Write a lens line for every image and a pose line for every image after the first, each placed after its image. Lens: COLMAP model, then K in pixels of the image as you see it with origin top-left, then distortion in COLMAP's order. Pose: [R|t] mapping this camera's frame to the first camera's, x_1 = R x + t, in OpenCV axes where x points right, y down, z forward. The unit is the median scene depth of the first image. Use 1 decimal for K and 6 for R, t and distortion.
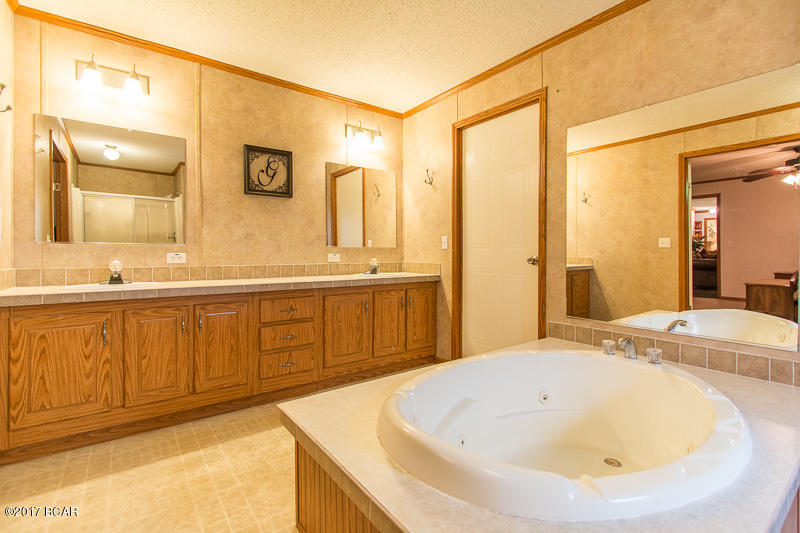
lens RADIAL K [[364.2, 0, 402.5], [0, 364.2, 254.8], [0, 0, 1]] dist [-0.001971, -0.000508]
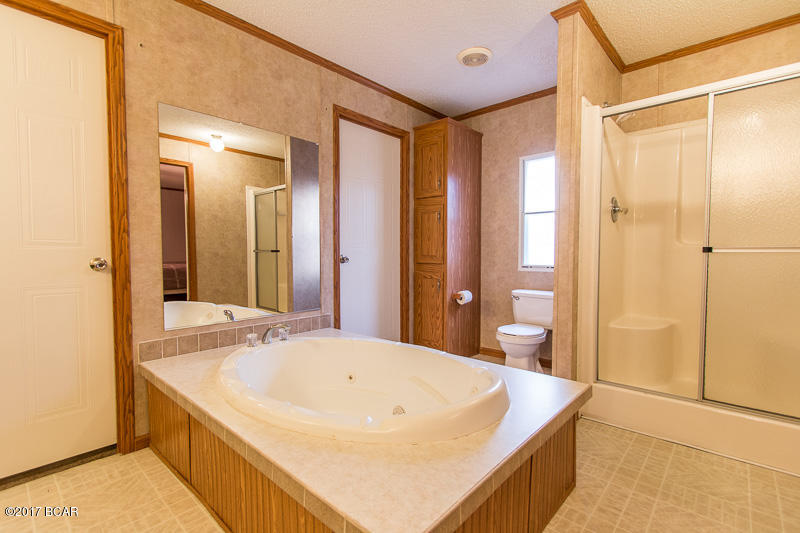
lens RADIAL K [[365.2, 0, 400.5], [0, 365.2, 264.1], [0, 0, 1]] dist [0.001180, 0.000018]
pose [[-0.173656, -0.033585, 0.984234, -0.548772], [0.008360, 0.999332, 0.035575, -0.006892], [-0.984771, 0.014406, -0.173259, 0.718812]]
